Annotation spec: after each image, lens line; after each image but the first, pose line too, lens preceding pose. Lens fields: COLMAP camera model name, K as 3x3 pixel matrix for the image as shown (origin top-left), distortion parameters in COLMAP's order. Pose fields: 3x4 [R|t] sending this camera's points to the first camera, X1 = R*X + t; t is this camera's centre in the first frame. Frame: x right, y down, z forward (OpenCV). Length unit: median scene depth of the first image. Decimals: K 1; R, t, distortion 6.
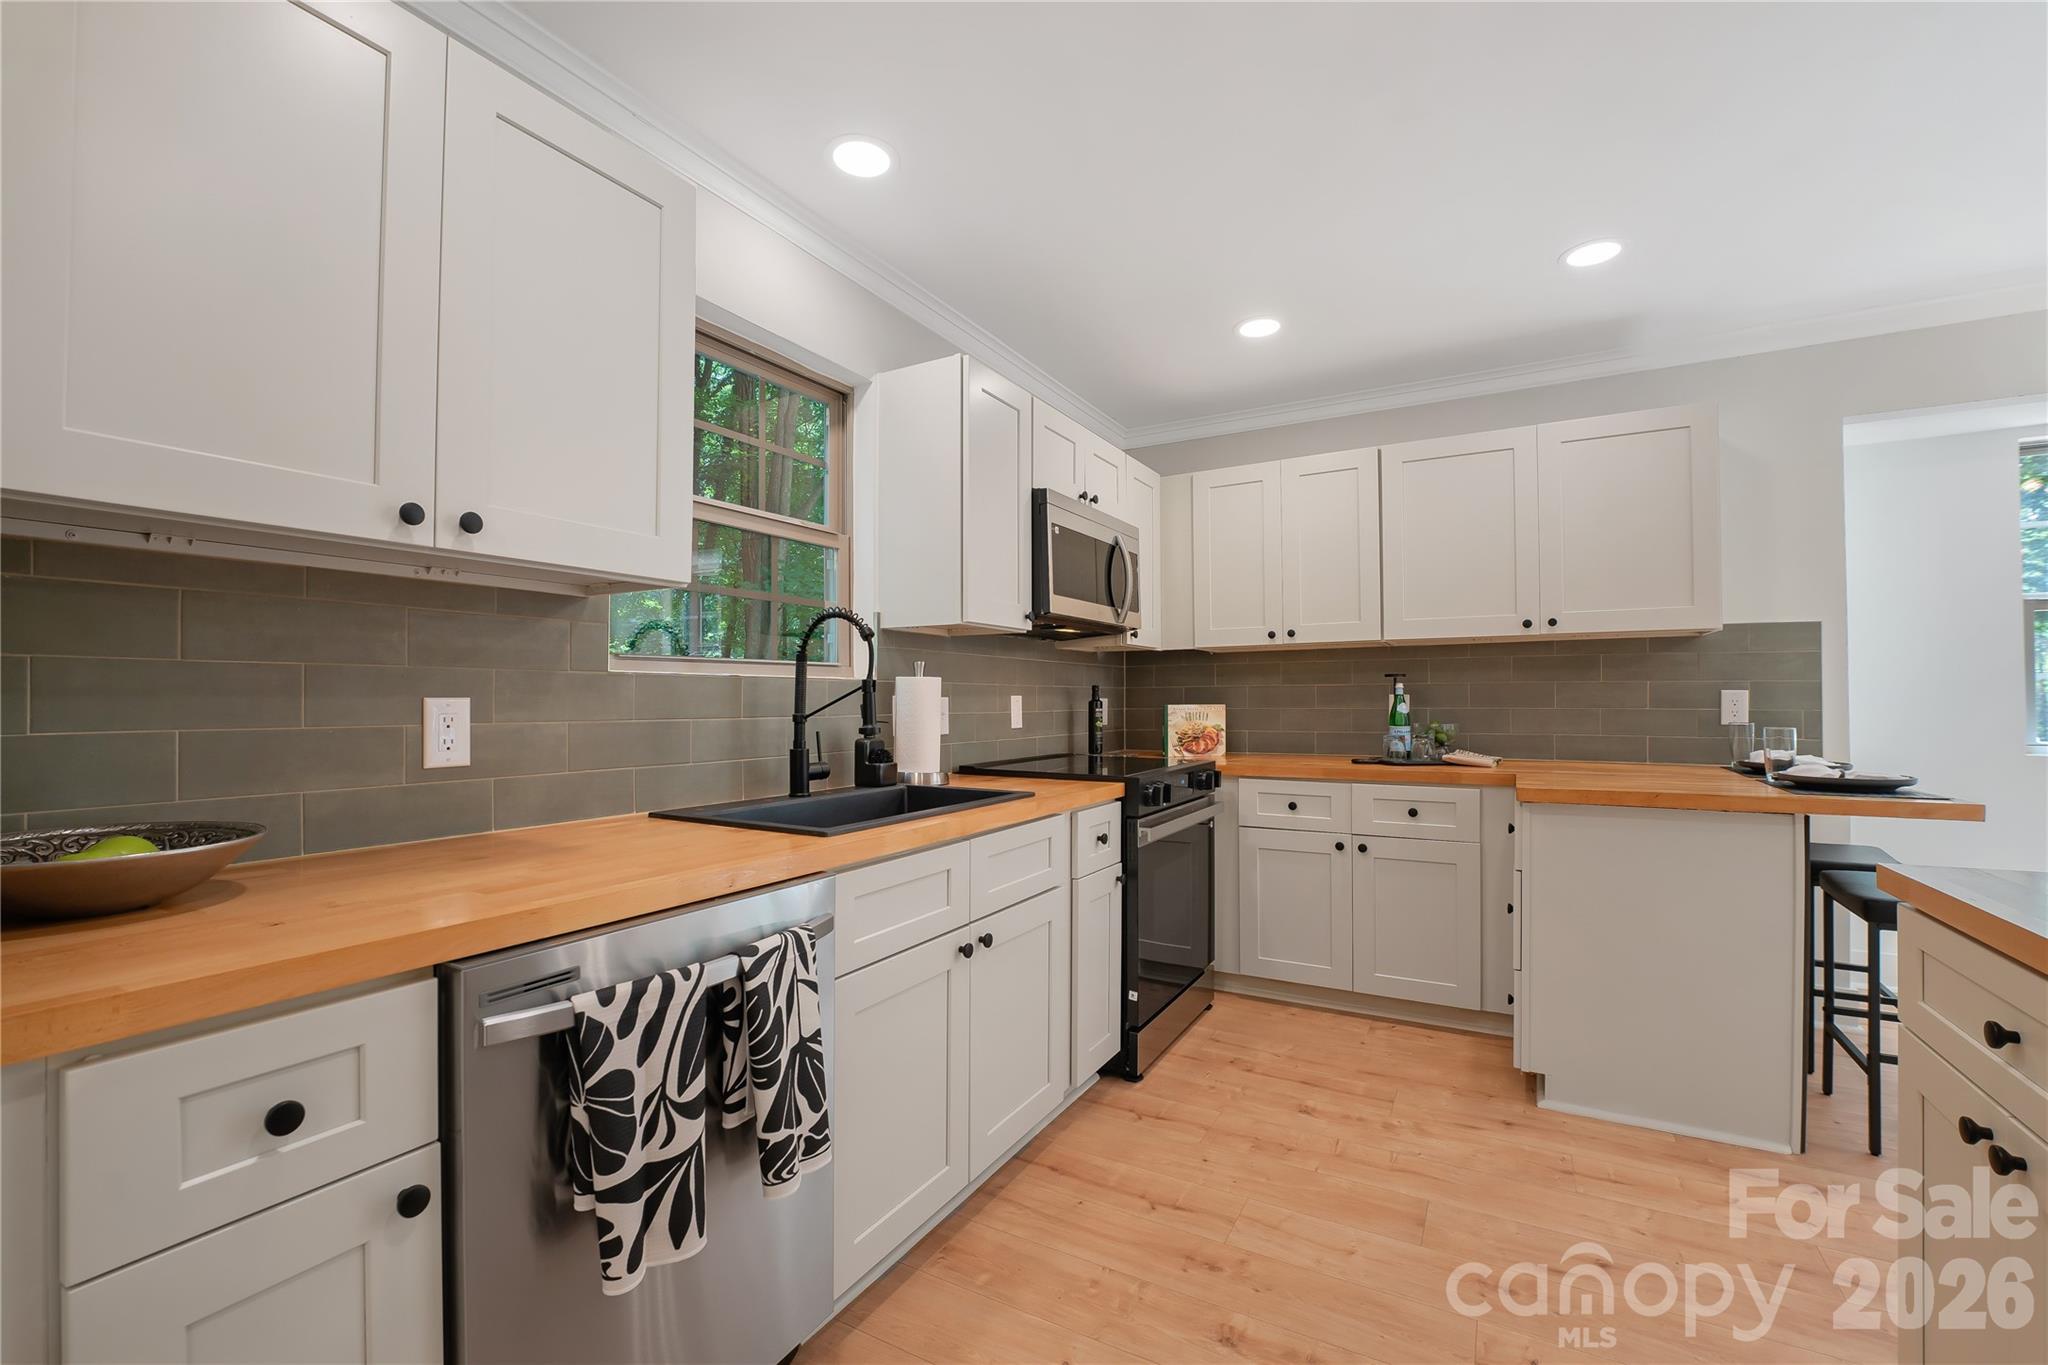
lens RADIAL K [[872.7, 0, 992.7], [0, 872.7, 688.9], [0, 0, 1]] dist [-0.020270, 0.000217]
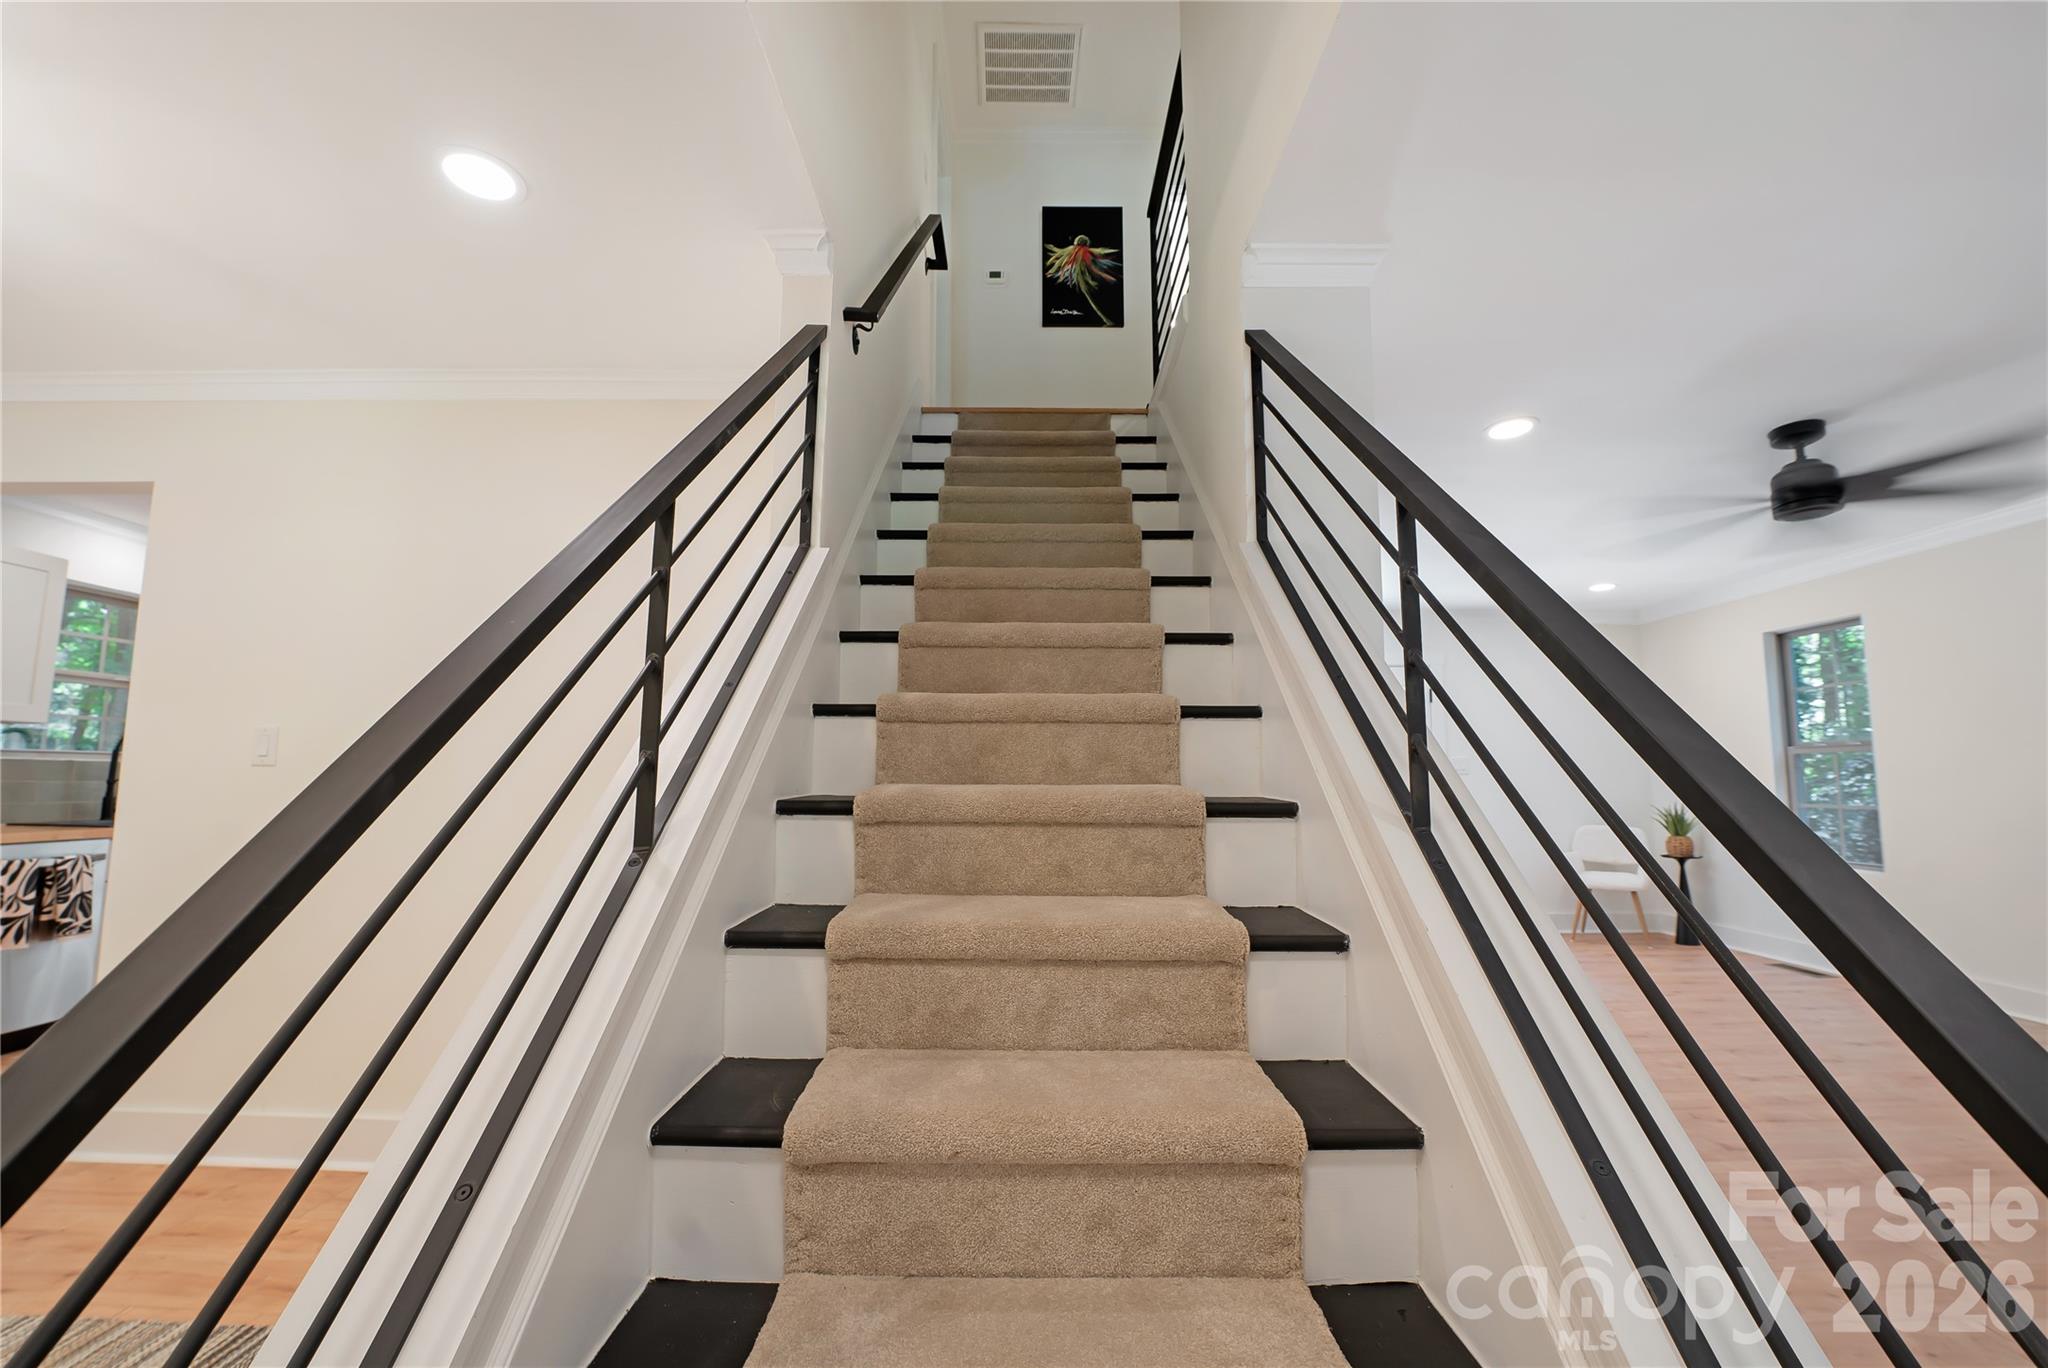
lens RADIAL K [[872.7, 0, 1040.2], [0, 872.7, 675.2], [0, 0, 1]] dist [-0.020270, 0.000217]
pose [[0.854064, 0.066251, 0.515932, 0.536461], [-0.008448, 0.993492, -0.113591, -0.005343], [-0.520100, 0.092655, 0.849065, -1.677362]]
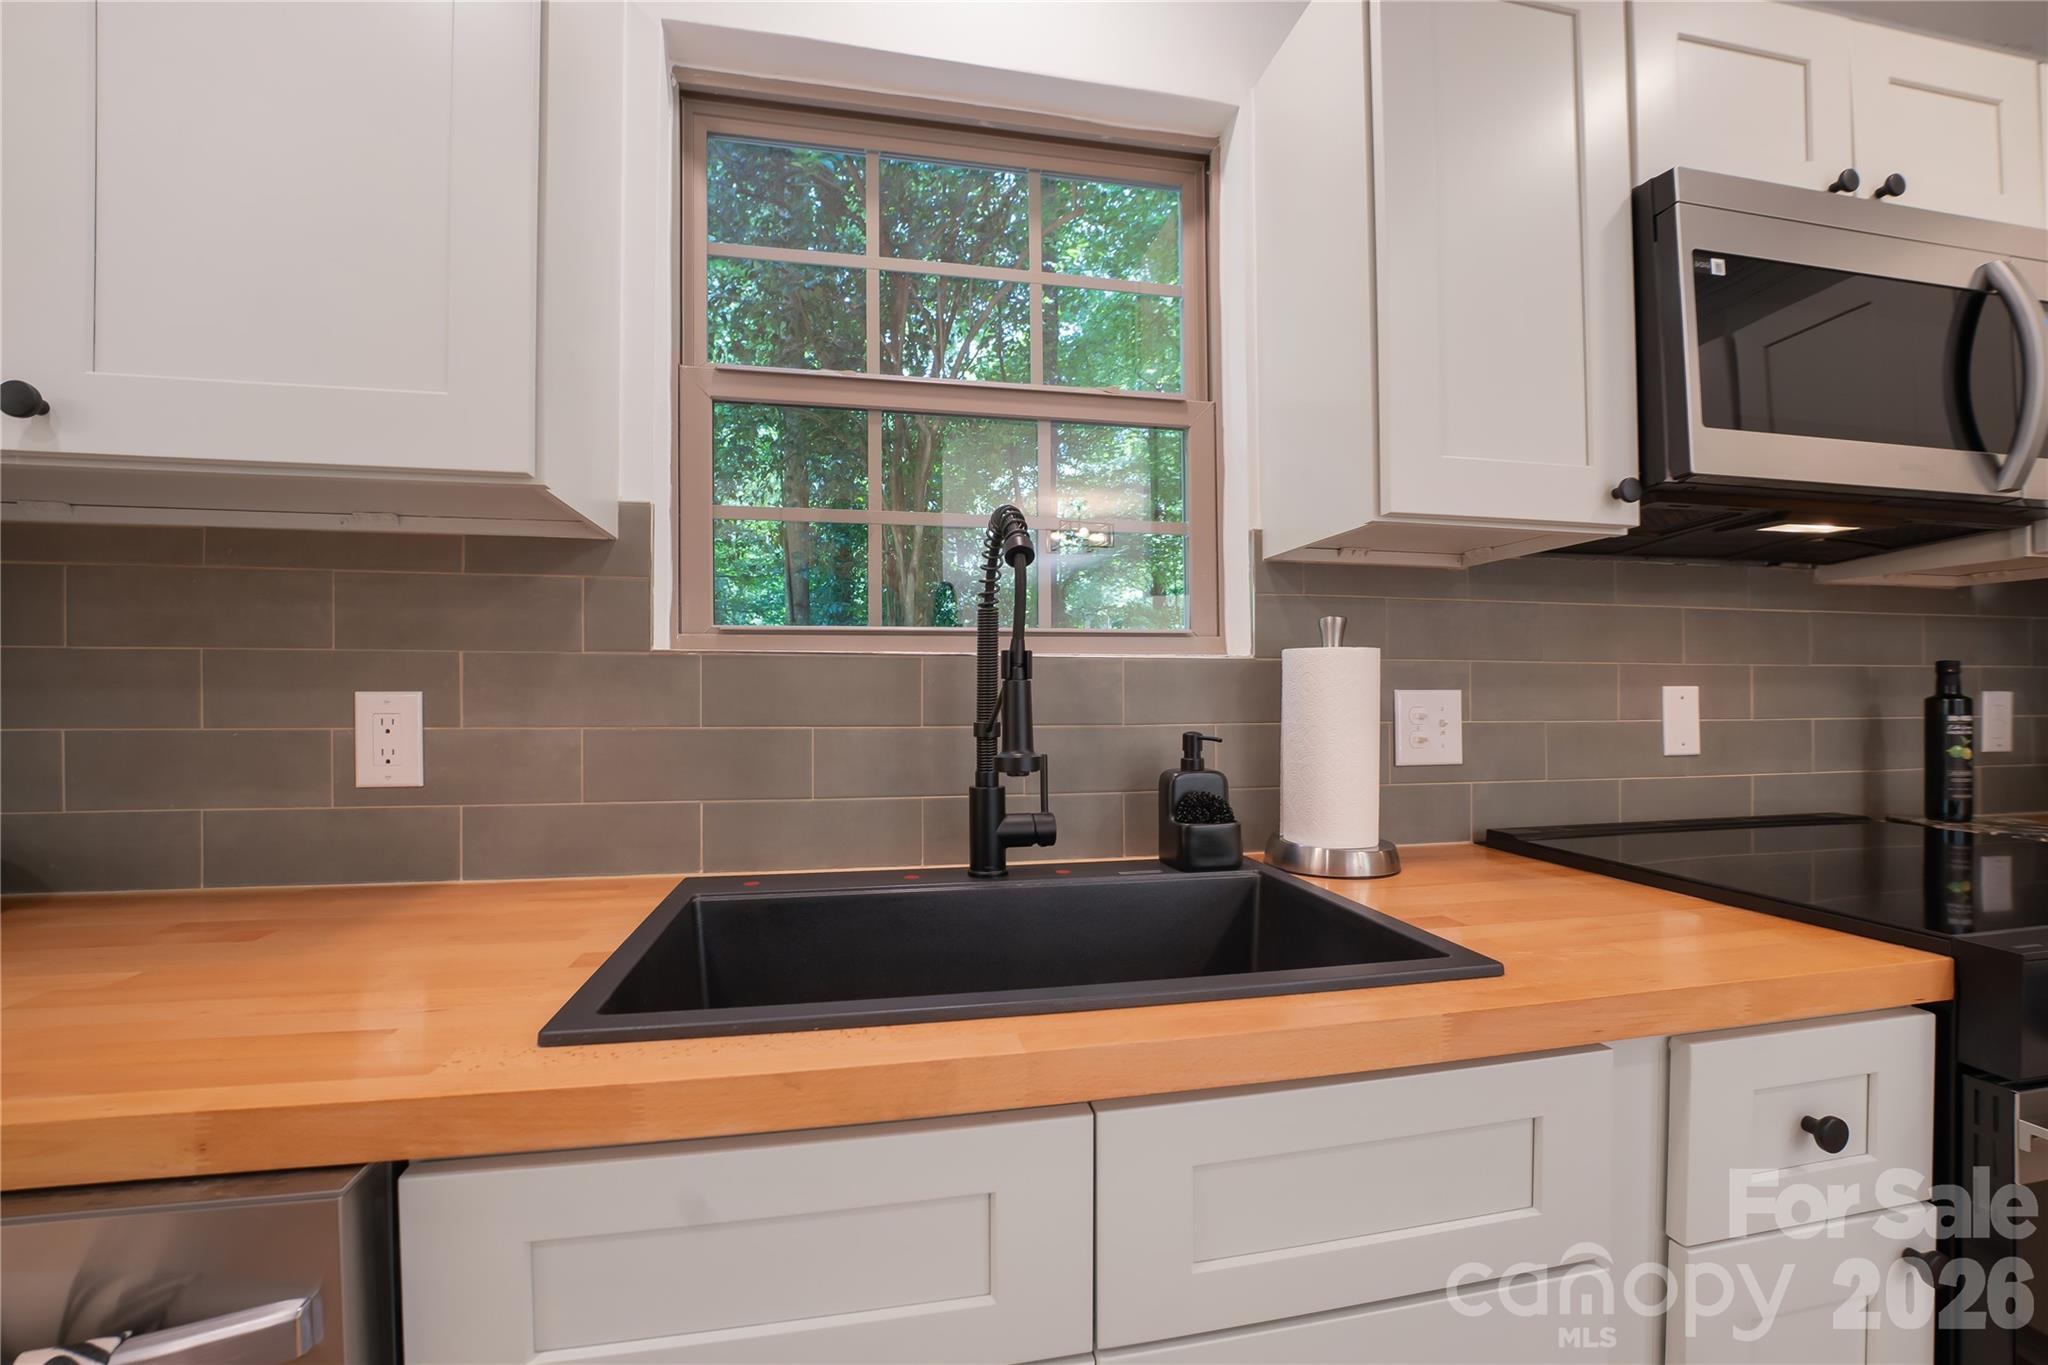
lens RADIAL K [[824.1, 0, 1004.8], [0, 824.1, 690.5], [0, 0, 1]] dist [-0.023619, 0.002108]
pose [[0.675176, -0.005994, -0.737632, 0.146915], [0.009203, 0.999958, 0.000298, 0.009189], [0.737599, -0.006990, 0.675203, 0.609795]]
